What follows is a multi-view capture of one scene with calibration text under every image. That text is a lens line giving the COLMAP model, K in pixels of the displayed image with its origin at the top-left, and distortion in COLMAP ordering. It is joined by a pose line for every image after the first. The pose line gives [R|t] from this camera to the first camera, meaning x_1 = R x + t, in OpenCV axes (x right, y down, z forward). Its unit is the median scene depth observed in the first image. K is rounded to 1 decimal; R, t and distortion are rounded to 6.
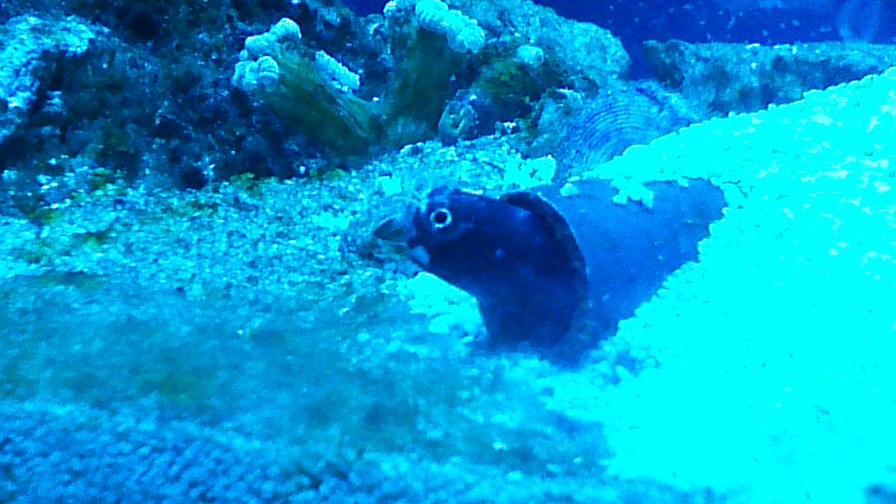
lens RADIAL K [[1140.4, 0, 476.5], [0, 1140.4, 250.4], [0, 0, 1]] dist [-0.002410, -0.148148]
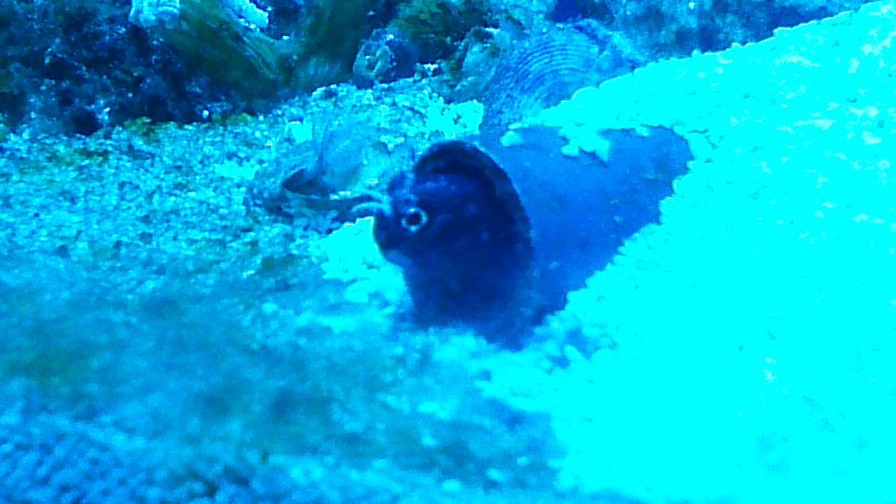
lens RADIAL K [[1150.4, 0, 395.4], [0, 1150.4, 250.1], [0, 0, 1]] dist [-0.032544, 0.009639]
pose [[0.999953, 0.006247, 0.007369, -0.006866], [-0.006574, 0.998956, 0.045218, -0.005107], [-0.007079, -0.045264, 0.998950, 0.085375]]
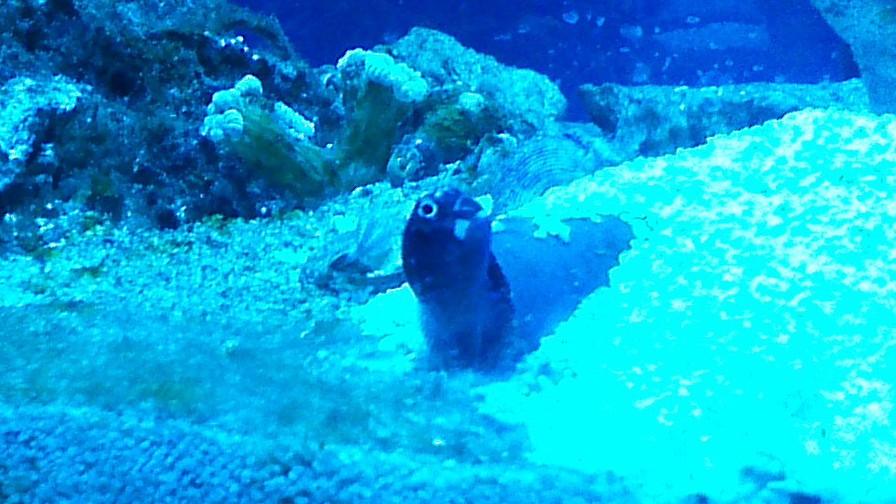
lens RADIAL K [[1128.7, 0, 343.2], [0, 1128.7, 224.1], [0, 0, 1]] dist [0.022657, -0.205528]
pose [[0.997152, -0.011856, -0.074484, 0.006639], [0.007742, 0.998441, -0.055281, 0.004636], [0.075023, 0.054547, 0.995689, -0.105713]]
